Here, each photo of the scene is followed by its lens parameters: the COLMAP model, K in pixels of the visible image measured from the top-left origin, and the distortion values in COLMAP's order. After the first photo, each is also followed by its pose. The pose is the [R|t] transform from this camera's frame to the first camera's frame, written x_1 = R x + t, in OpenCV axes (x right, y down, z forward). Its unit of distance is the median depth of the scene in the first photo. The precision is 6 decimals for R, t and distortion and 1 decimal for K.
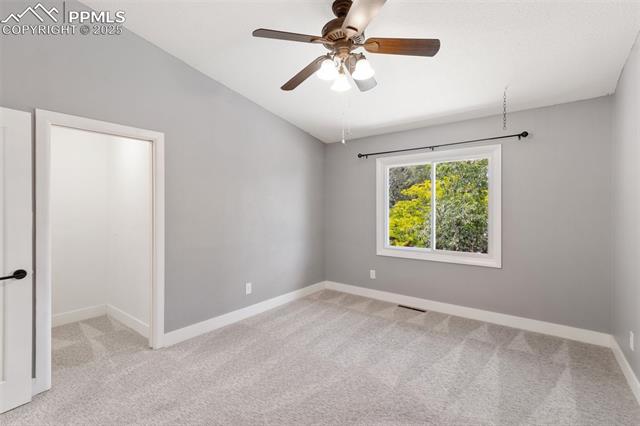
lens RADIAL K [[298.3, 0, 311.7], [0, 298.3, 212.6], [0, 0, 1]] dist [0.003457, 0.000260]
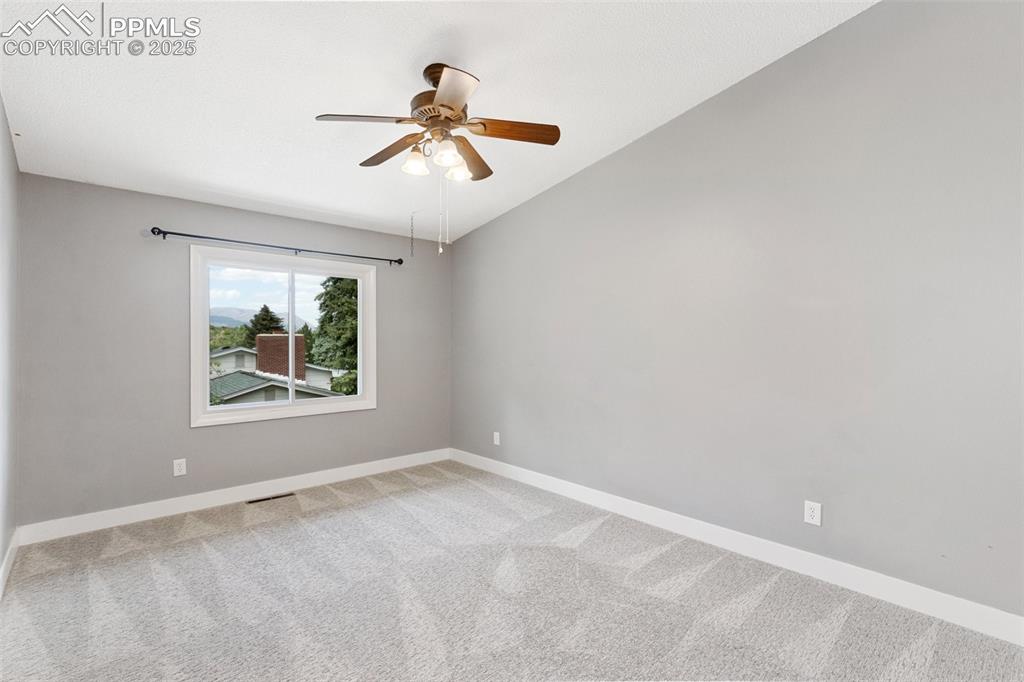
lens RADIAL K [[477.3, 0, 498.8], [0, 477.3, 340.3], [0, 0, 1]] dist [0.003457, 0.000260]
pose [[0.165718, 0.002911, 0.986169, -0.697048], [0.013452, 0.999896, -0.005212, 0.000140], [-0.986082, 0.014130, 0.165661, 0.425634]]
